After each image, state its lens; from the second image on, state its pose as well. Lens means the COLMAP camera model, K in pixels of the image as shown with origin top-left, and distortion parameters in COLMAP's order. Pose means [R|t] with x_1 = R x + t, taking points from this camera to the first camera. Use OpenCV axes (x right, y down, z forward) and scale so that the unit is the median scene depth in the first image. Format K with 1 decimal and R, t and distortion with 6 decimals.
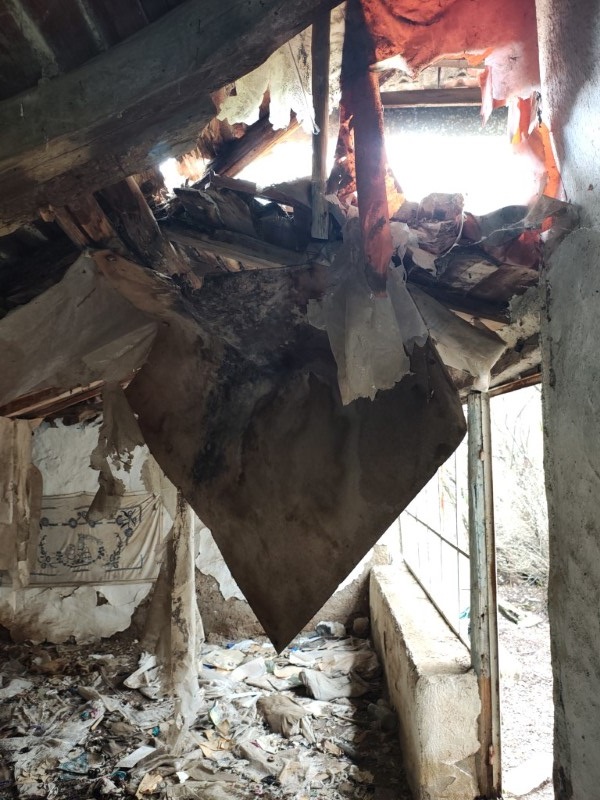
lens RADIAL K [[587.4, 0, 303.3], [0, 587.4, 398.8], [0, 0, 1]] dist [0.020851, -0.036837]
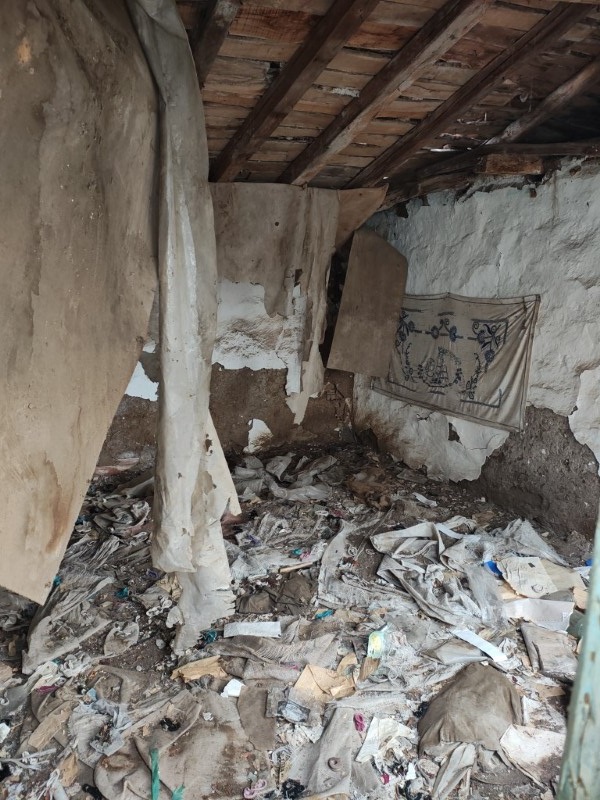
lens RADIAL K [[587.4, 0, 299.2], [0, 587.4, 396.8], [0, 0, 1]] dist [0.020851, -0.036837]
pose [[0.489217, 0.220776, -0.843756, 0.201036], [0.041494, 0.960443, 0.275367, 0.070810], [0.871174, -0.169725, 0.460705, 0.470176]]
